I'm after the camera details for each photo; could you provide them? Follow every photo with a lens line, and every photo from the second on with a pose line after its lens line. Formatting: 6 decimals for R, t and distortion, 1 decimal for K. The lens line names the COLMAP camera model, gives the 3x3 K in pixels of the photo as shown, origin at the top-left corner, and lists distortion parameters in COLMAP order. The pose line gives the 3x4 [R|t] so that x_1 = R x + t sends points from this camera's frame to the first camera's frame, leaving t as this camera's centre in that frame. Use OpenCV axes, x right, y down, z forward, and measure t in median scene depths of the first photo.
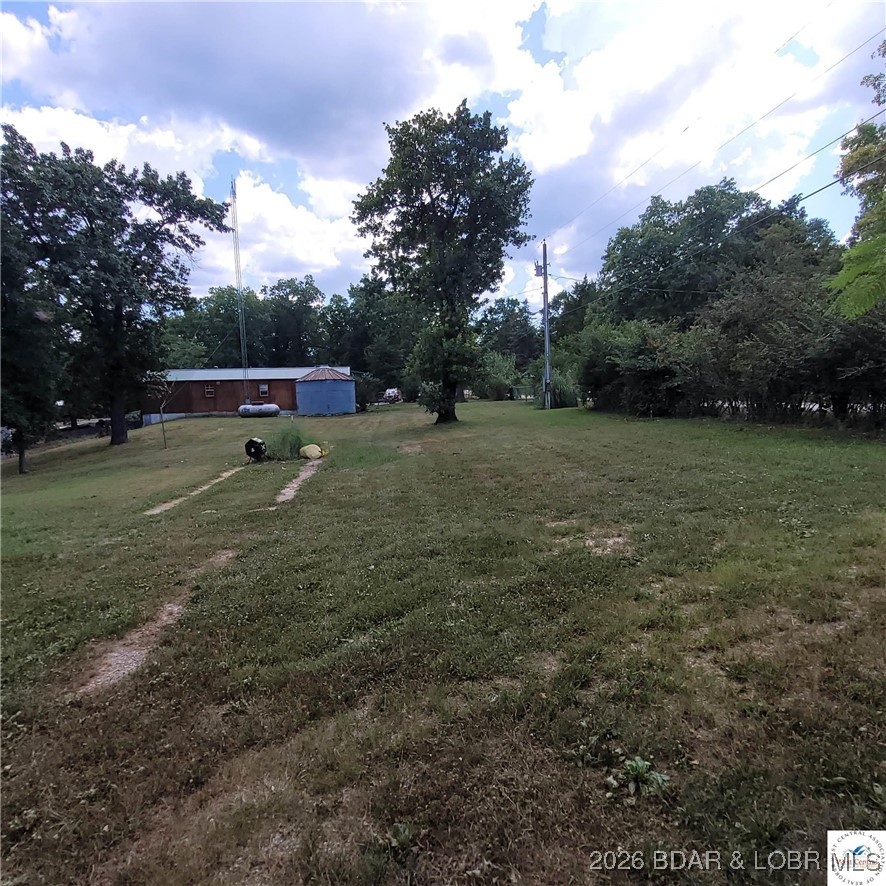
lens RADIAL K [[605.3, 0, 446.8], [0, 605.3, 436.9], [0, 0, 1]] dist [0.007714, 0.013067]
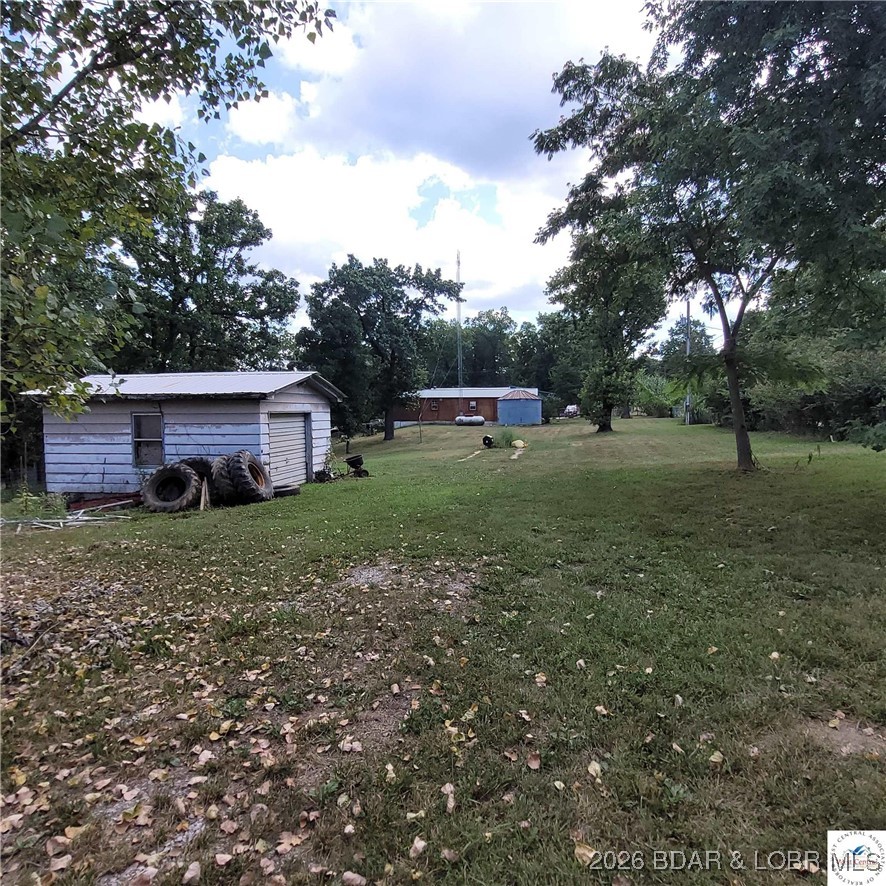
lens RADIAL K [[605.3, 0, 450.2], [0, 605.3, 440.9], [0, 0, 1]] dist [0.007714, 0.013067]
pose [[0.957173, 0.034943, -0.287402, 0.039105], [-0.039432, 0.999174, -0.009846, 0.016987], [0.286820, 0.020757, 0.957760, -0.313257]]
